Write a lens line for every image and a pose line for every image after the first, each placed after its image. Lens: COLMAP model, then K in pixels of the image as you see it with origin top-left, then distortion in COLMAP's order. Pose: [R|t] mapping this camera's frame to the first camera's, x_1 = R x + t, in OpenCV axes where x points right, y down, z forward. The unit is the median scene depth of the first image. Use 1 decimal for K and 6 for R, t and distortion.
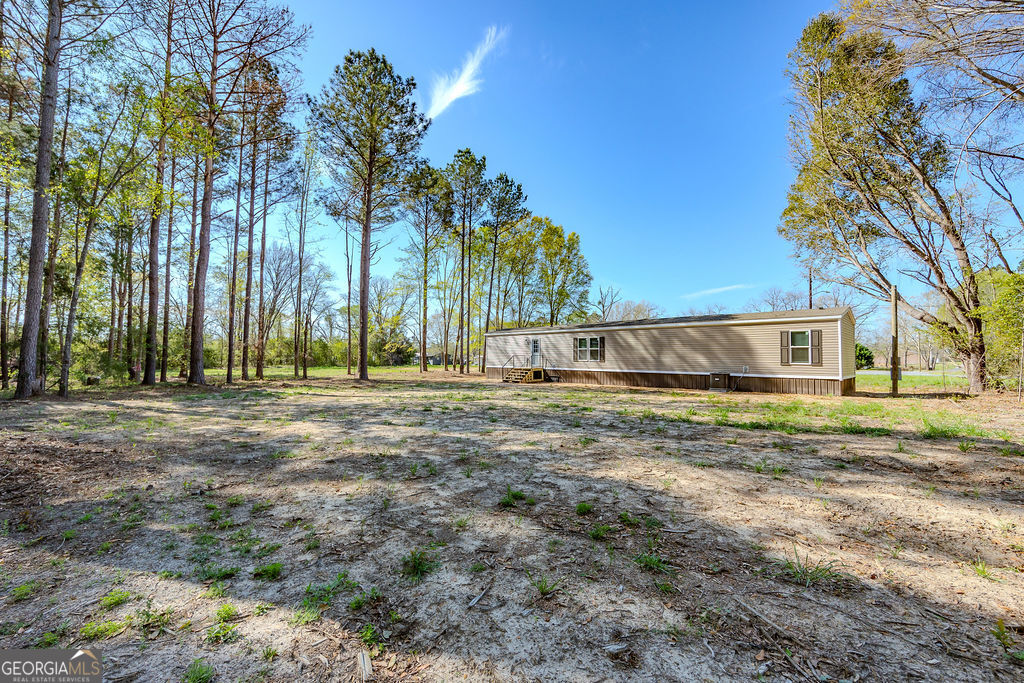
lens RADIAL K [[404.0, 0, 516.6], [0, 404.0, 342.8], [0, 0, 1]] dist [-0.000484, -0.000032]
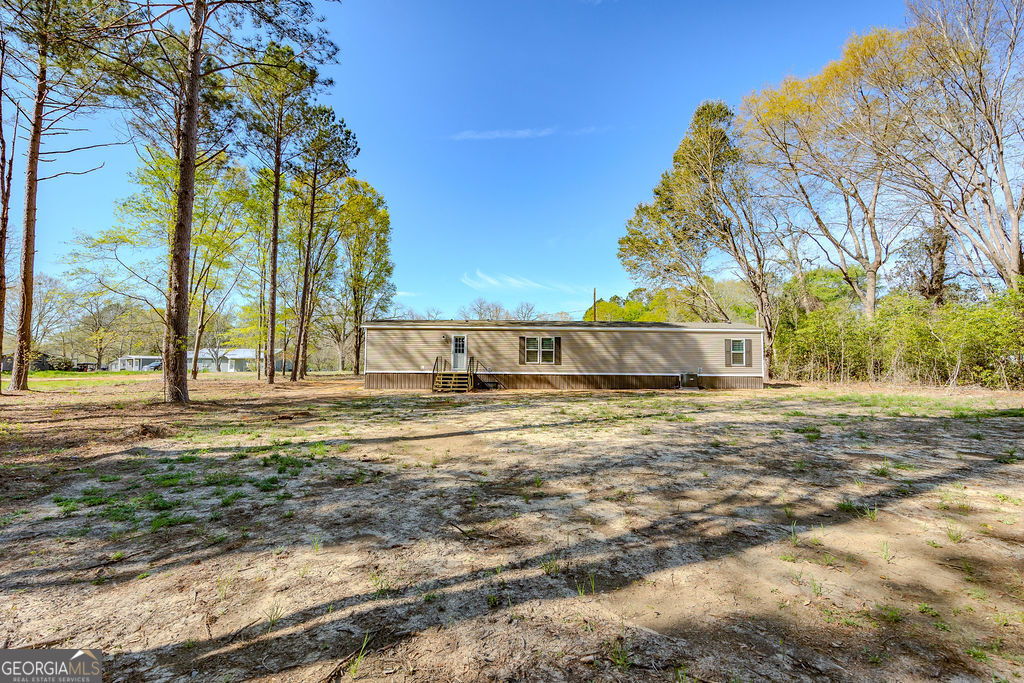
lens RADIAL K [[404.0, 0, 516.6], [0, 404.0, 342.8], [0, 0, 1]] dist [-0.000484, -0.000032]
pose [[0.719780, 0.030180, 0.693546, -0.493509], [-0.028813, 0.999492, -0.013591, 0.013197], [-0.693604, -0.010201, 0.720284, 0.402776]]
